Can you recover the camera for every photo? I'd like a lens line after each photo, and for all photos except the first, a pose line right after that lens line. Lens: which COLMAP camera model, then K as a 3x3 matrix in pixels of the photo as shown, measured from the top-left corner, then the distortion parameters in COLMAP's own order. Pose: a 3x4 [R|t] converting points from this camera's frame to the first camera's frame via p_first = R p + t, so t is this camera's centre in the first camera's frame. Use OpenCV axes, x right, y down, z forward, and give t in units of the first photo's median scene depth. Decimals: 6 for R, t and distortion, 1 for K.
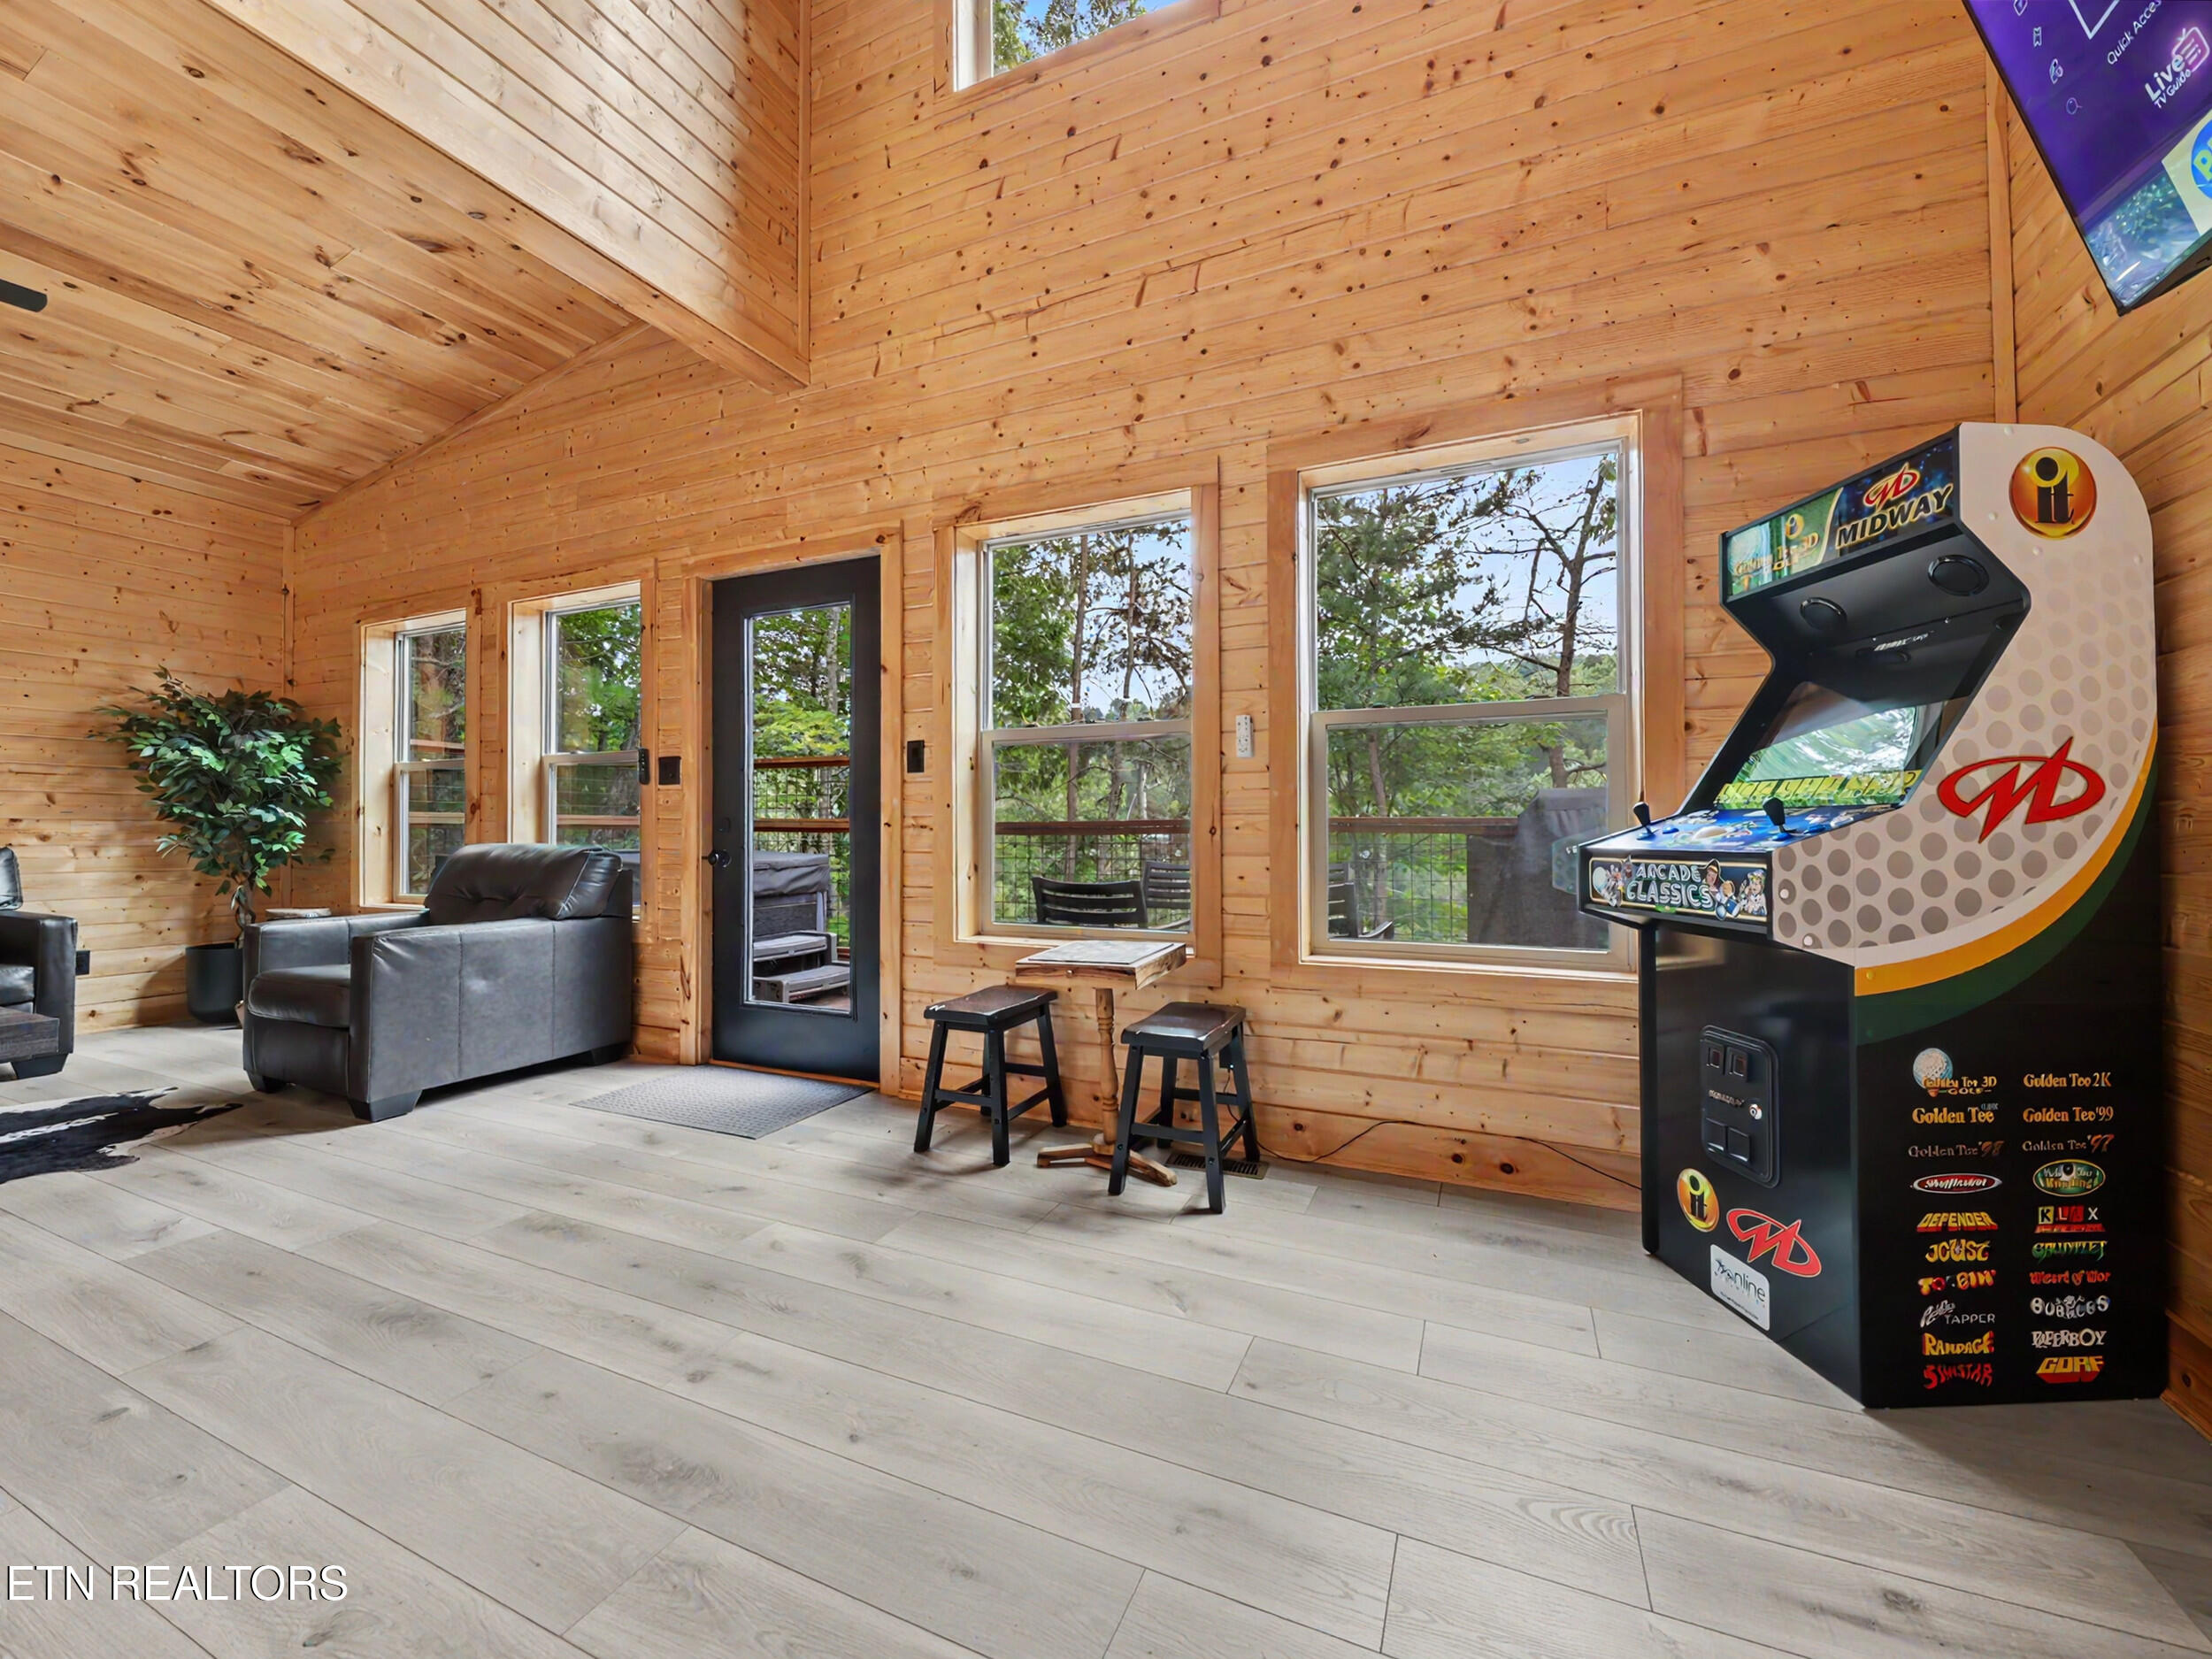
lens RADIAL K [[869.5, 0, 1093.5], [0, 869.5, 823.2], [0, 0, 1]] dist [0.002972, -0.000195]
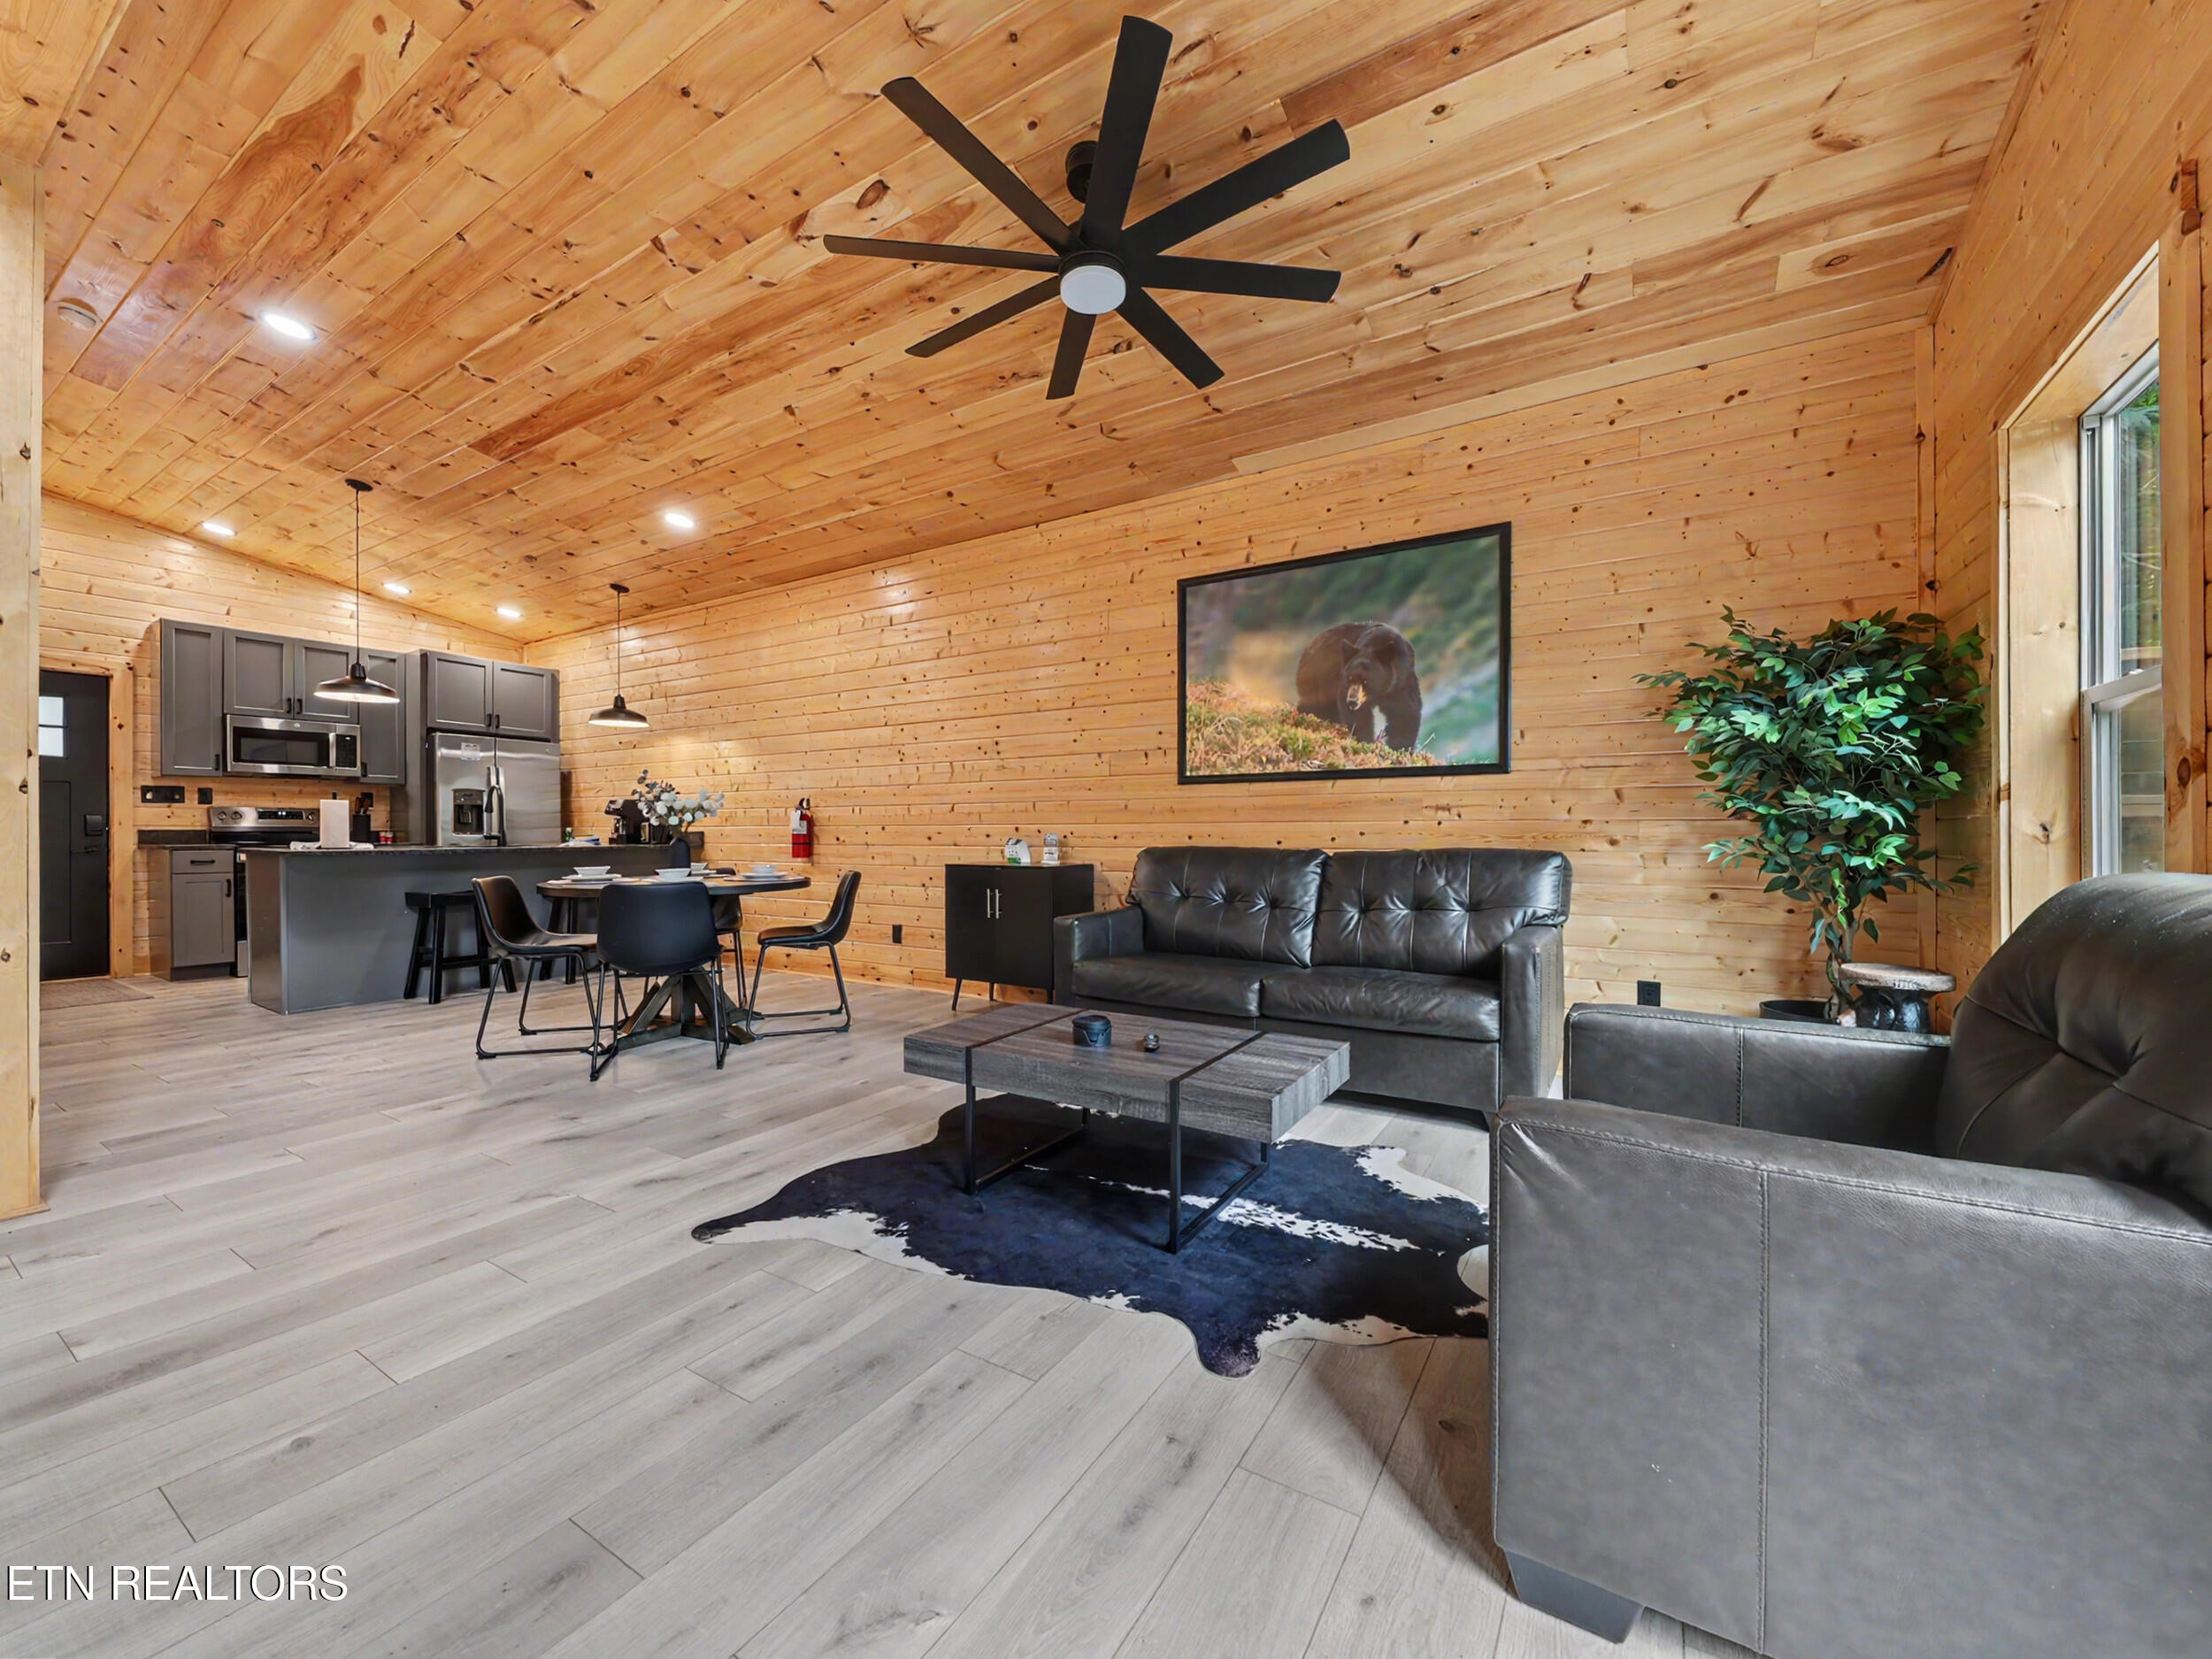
lens RADIAL K [[869.5, 0, 1098.0], [0, 869.5, 831.7], [0, 0, 1]] dist [0.002972, -0.000195]
pose [[-0.134157, -0.003418, -0.990954, -0.284672], [0.008622, 0.999952, -0.004616, 0.006006], [0.990923, -0.009163, -0.134121, 0.583337]]
